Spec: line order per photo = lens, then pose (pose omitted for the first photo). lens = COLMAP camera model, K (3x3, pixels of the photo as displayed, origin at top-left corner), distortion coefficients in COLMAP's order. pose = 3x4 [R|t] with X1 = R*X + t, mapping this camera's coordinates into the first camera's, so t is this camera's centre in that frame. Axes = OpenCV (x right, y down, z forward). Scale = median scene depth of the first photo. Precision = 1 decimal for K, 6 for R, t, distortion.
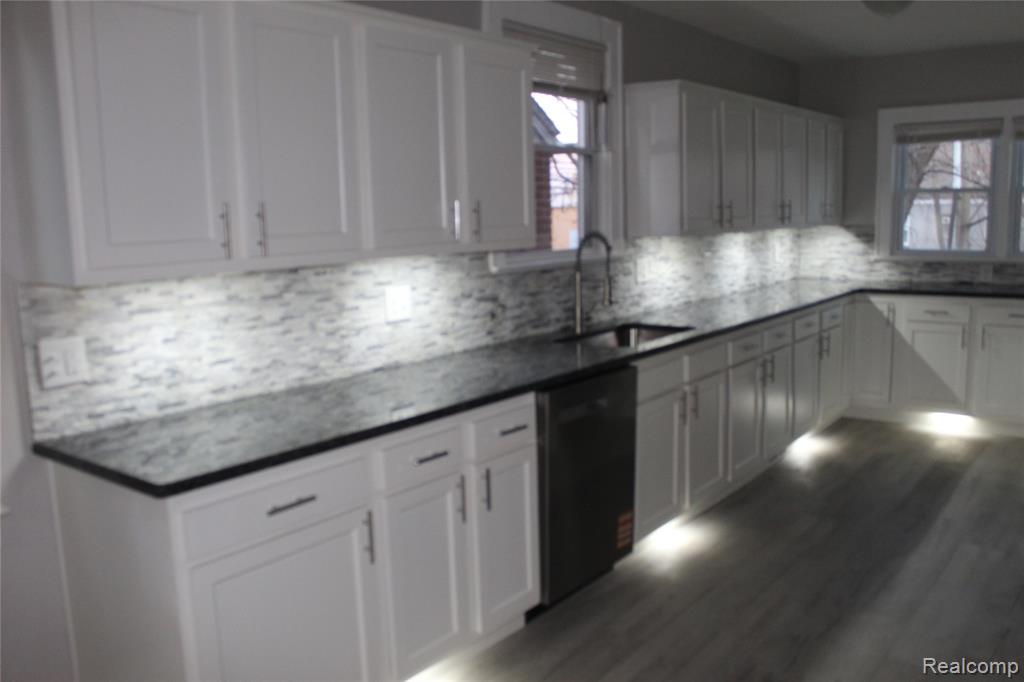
lens RADIAL K [[888.0, 0, 512.0], [0, 888.0, 341.0], [0, 0, 1]] dist [-0.158514, 0.165244]
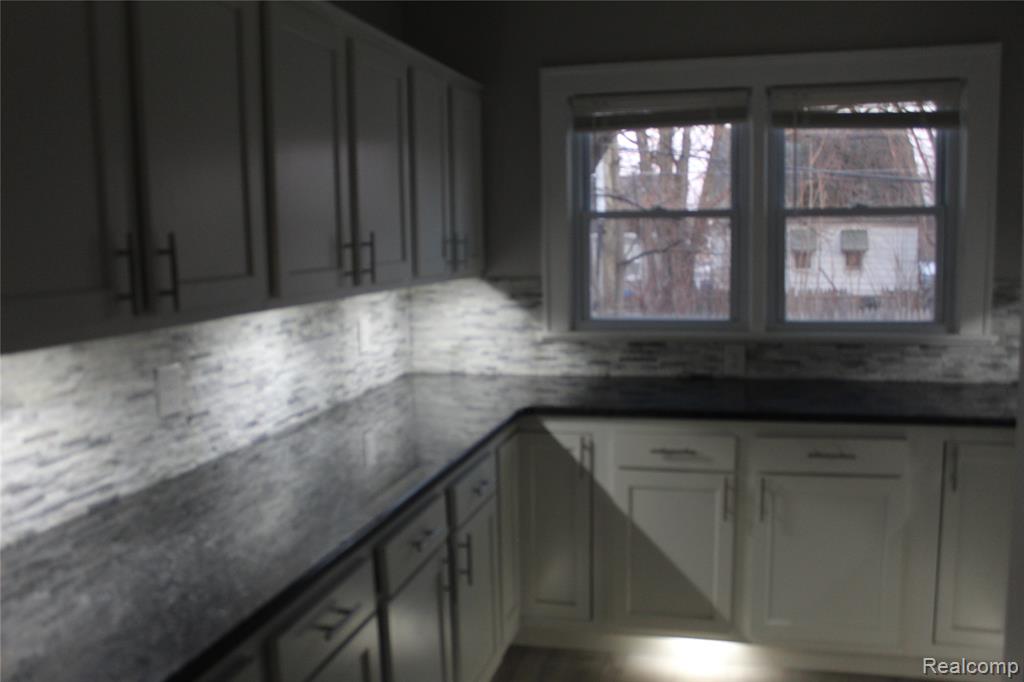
lens RADIAL K [[881.0, 0, 512.0], [0, 881.0, 341.0], [0, 0, 1]] dist [-0.152485, 0.148062]
pose [[0.922316, -0.038481, 0.384516, 0.211637], [0.053098, 0.998212, -0.027464, -0.089998], [-0.382771, 0.045747, 0.922710, 0.564695]]
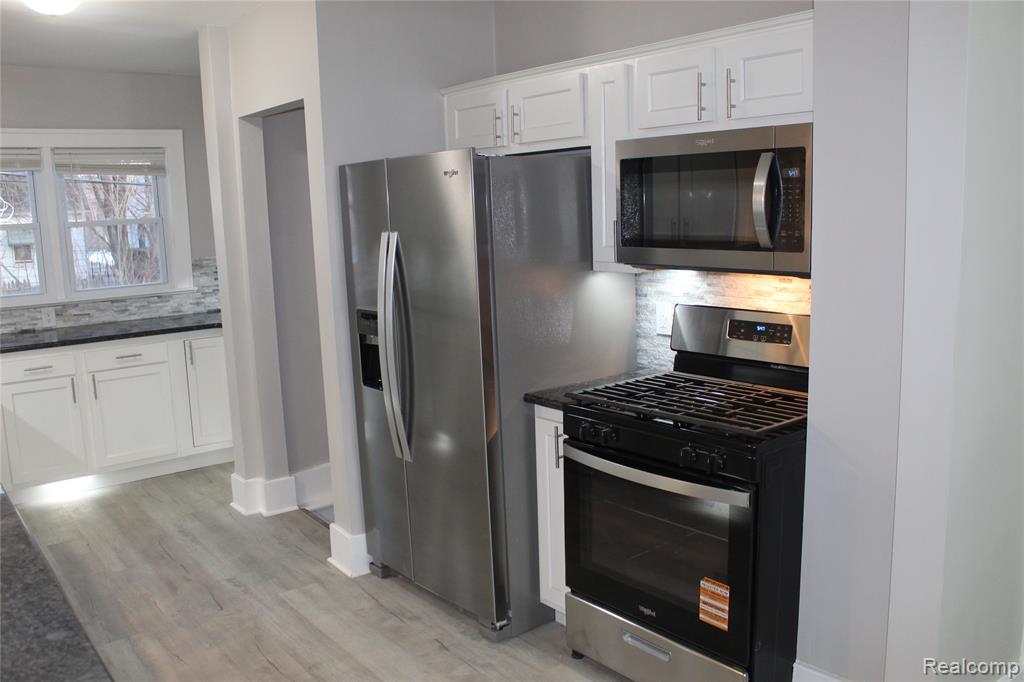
lens RADIAL K [[881.0, 0, 512.0], [0, 881.0, 341.0], [0, 0, 1]] dist [-0.152485, 0.148062]
pose [[0.254054, -0.135517, 0.957649, -0.205411], [0.168996, 0.981123, 0.094006, -0.060992], [-0.952311, 0.137956, 0.272160, 0.312668]]
